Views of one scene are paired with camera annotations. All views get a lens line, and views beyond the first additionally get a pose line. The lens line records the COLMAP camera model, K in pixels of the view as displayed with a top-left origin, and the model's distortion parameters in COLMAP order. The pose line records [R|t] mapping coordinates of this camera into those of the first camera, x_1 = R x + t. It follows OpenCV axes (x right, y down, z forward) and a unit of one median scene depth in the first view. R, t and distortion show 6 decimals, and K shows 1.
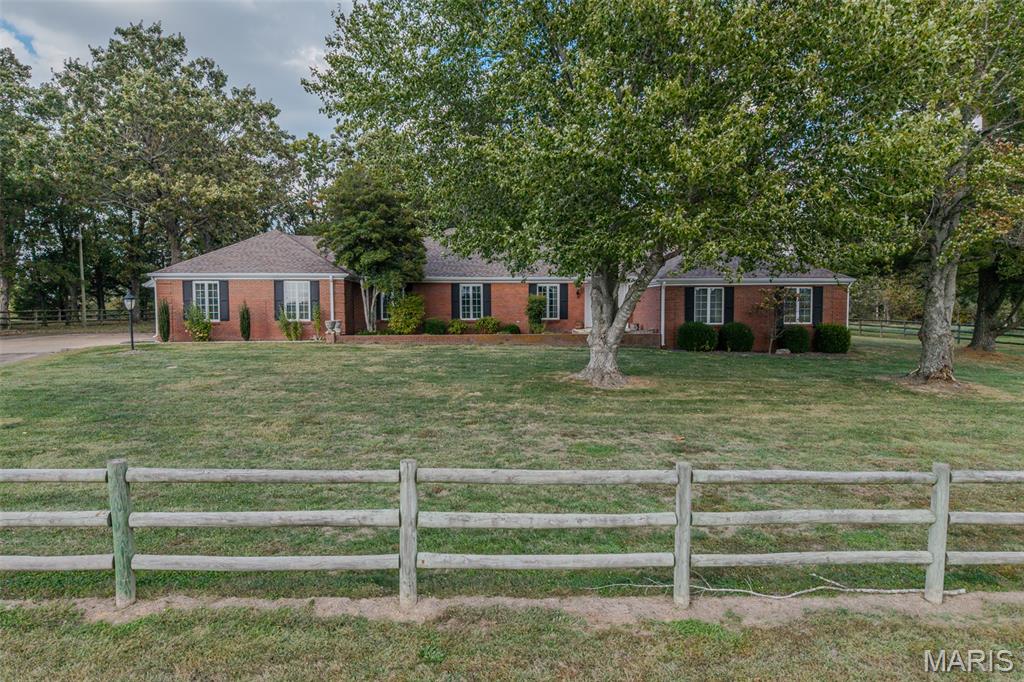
lens RADIAL K [[700.0, 0, 512.0], [0, 700.0, 341.0], [0, 0, 1]] dist [-0.012136, -0.005180]
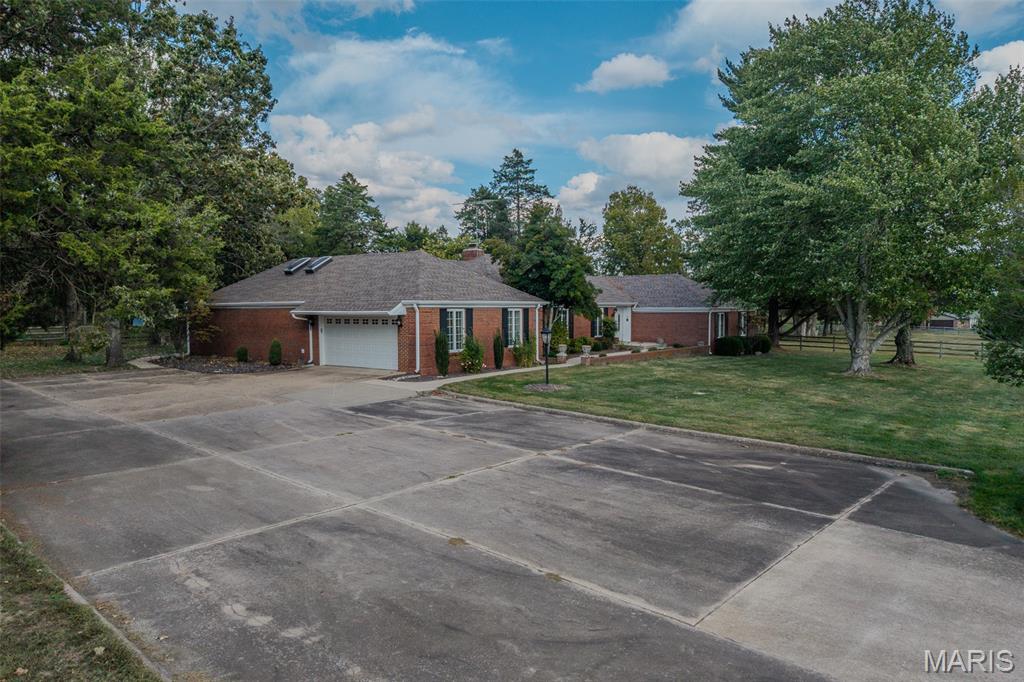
lens RADIAL K [[700.0, 0, 512.0], [0, 700.0, 341.0], [0, 0, 1]] dist [-0.012136, -0.005180]
pose [[0.716188, -0.035712, 0.696993, -1.071403], [0.048914, 0.998803, 0.000915, -0.037478], [-0.696191, 0.033437, 0.717078, 0.236006]]
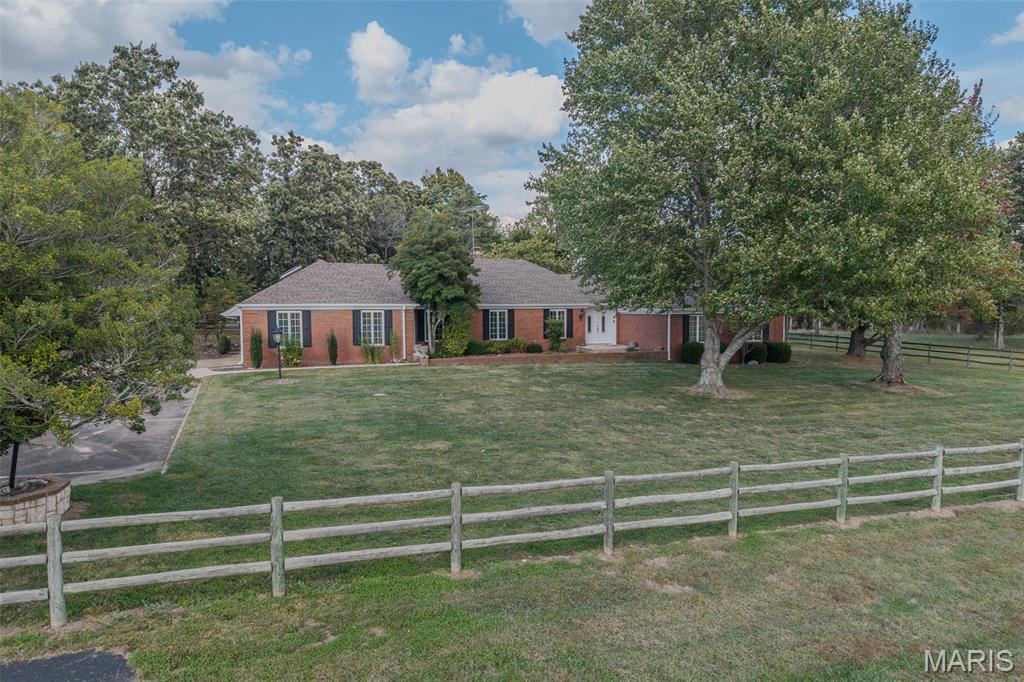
lens RADIAL K [[700.0, 0, 512.0], [0, 700.0, 341.0], [0, 0, 1]] dist [-0.012136, -0.005180]
pose [[0.954569, -0.016769, 0.297518, -0.431589], [0.015980, 0.999859, 0.005084, -0.039142], [-0.297562, -0.000098, 0.954703, -0.142295]]
